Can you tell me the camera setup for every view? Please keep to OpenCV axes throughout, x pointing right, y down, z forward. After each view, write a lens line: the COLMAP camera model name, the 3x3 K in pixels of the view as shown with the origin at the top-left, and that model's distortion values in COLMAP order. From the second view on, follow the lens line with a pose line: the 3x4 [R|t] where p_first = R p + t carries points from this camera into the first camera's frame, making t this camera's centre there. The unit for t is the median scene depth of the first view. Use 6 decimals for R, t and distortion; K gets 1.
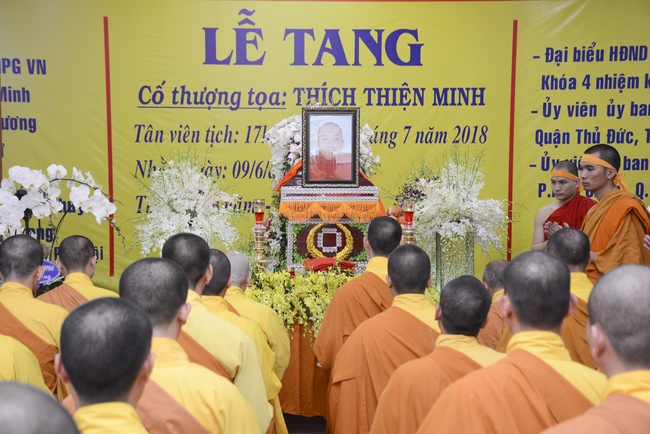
lens RADIAL K [[1132.8, 0, 325.0], [0, 1132.8, 217.0], [0, 0, 1]] dist [0.377057, 0.237472]
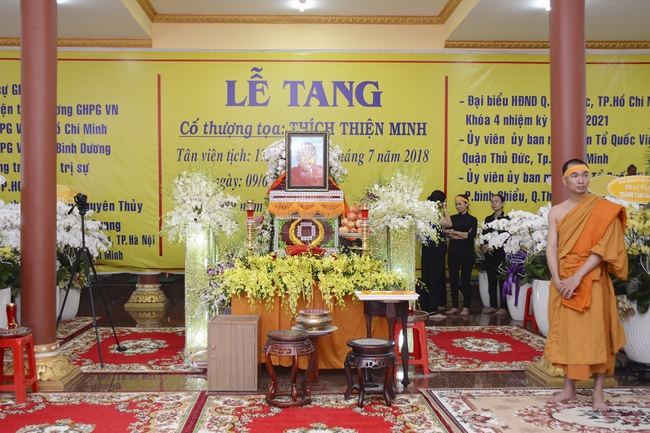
lens RADIAL K [[694.1, 0, 324.6], [0, 694.1, 179.3], [0, 0, 1]] dist [-0.002367, -0.006689]
pose [[0.999710, 0.001679, -0.024005, 0.035800], [-0.003010, 0.998452, -0.055547, 0.003784], [0.023874, 0.055603, 0.998167, 0.154879]]
